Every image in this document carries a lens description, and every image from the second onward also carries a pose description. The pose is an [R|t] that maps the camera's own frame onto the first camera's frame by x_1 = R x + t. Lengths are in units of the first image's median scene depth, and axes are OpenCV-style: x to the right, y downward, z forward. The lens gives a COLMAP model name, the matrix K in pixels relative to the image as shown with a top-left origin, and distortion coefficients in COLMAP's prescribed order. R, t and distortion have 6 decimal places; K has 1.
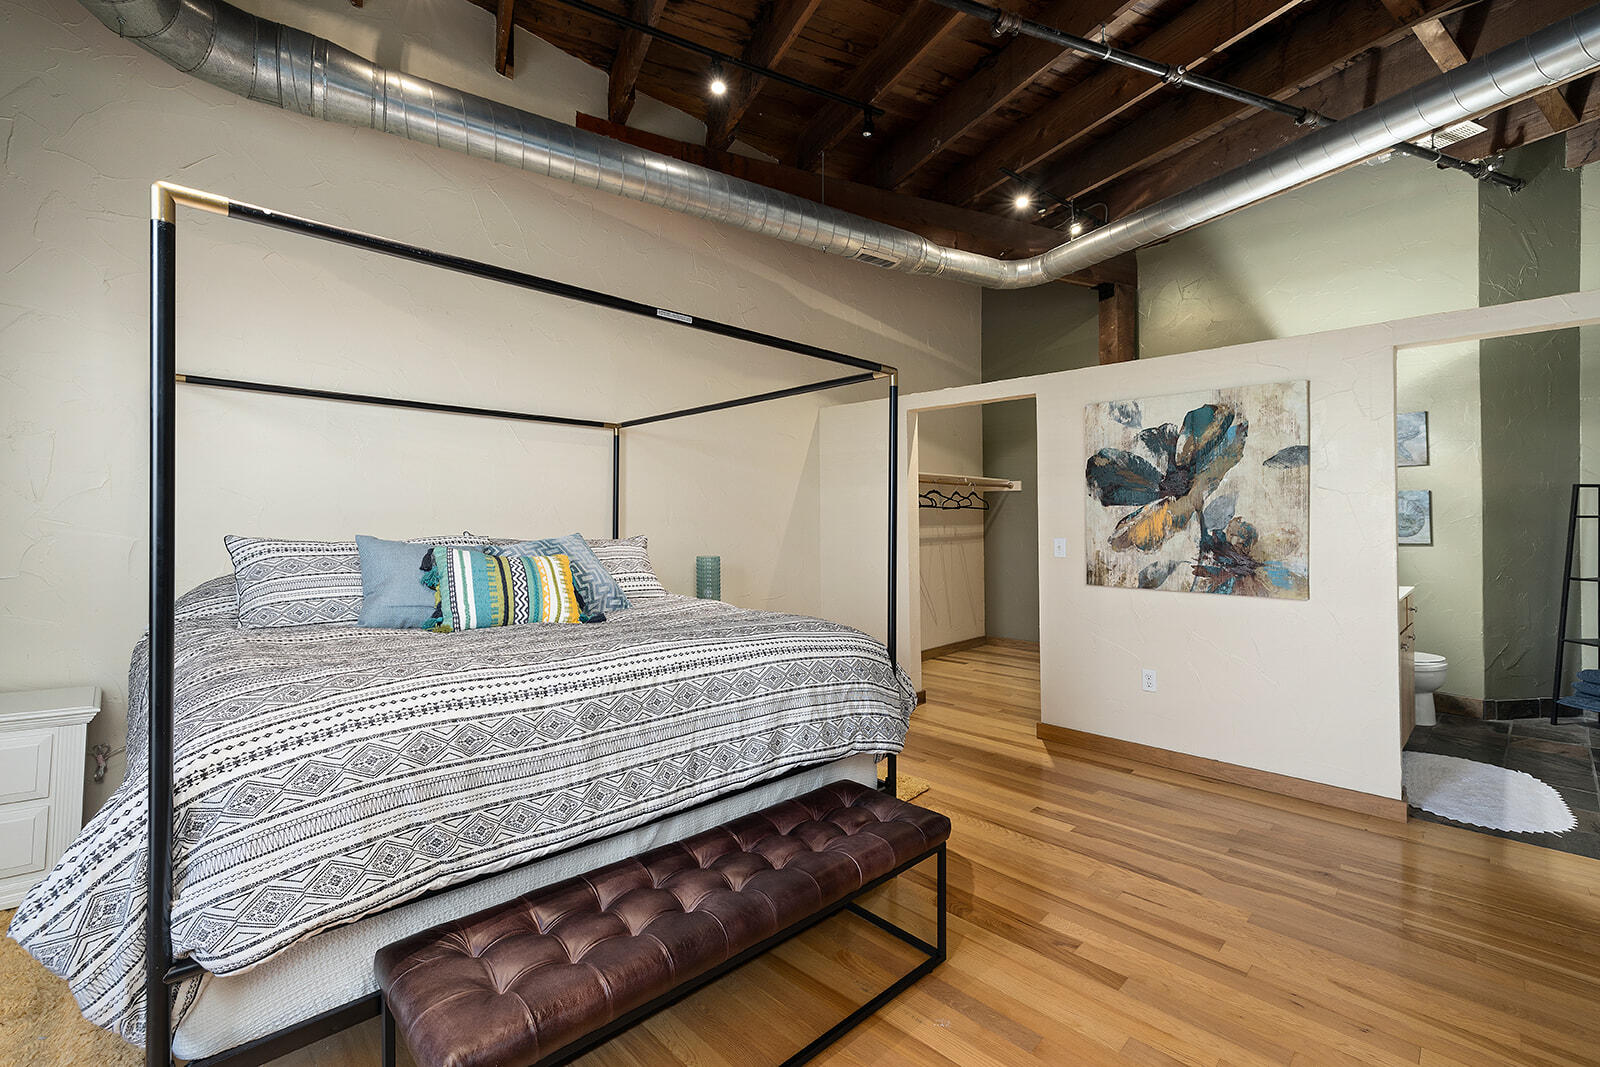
lens RADIAL K [[696.6, 0, 788.2], [0, 696.6, 520.1], [0, 0, 1]] dist [-0.001951, -0.000162]
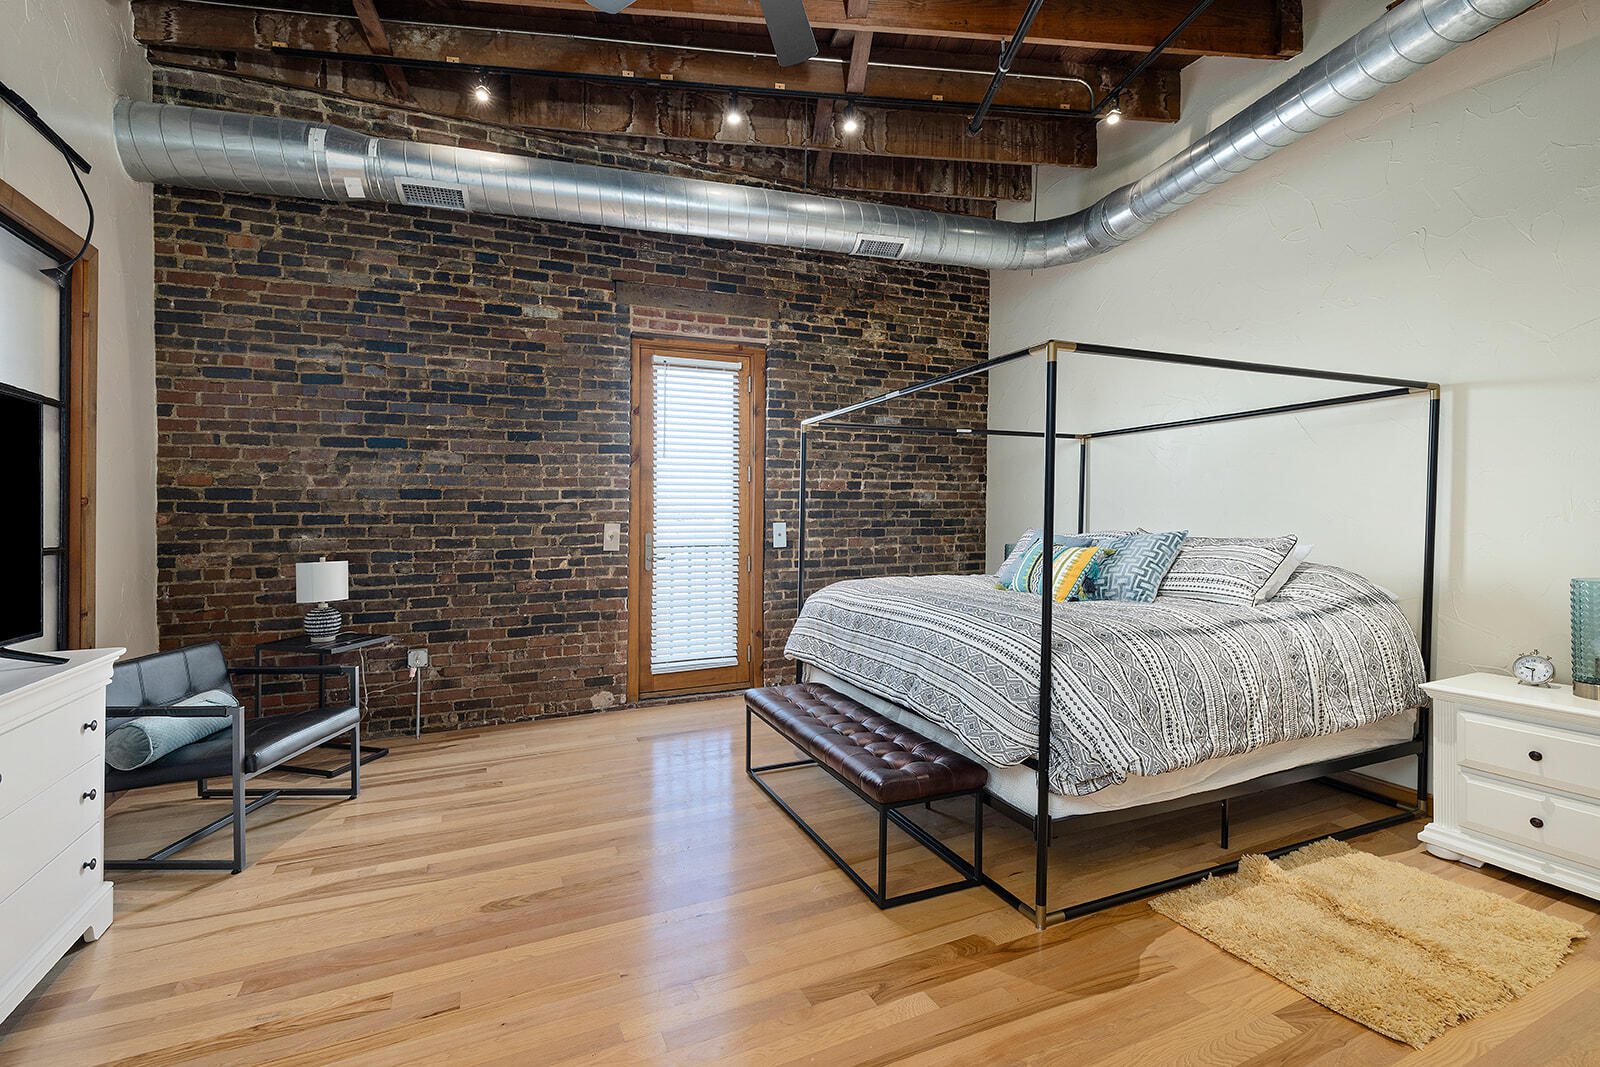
lens RADIAL K [[696.6, 0, 792.4], [0, 696.6, 520.4], [0, 0, 1]] dist [-0.001951, -0.000162]
pose [[-0.334044, 0.011305, -0.942490, 0.944420], [0.004412, 0.999936, 0.010430, -0.009698], [0.942547, -0.000674, -0.334072, 0.878804]]
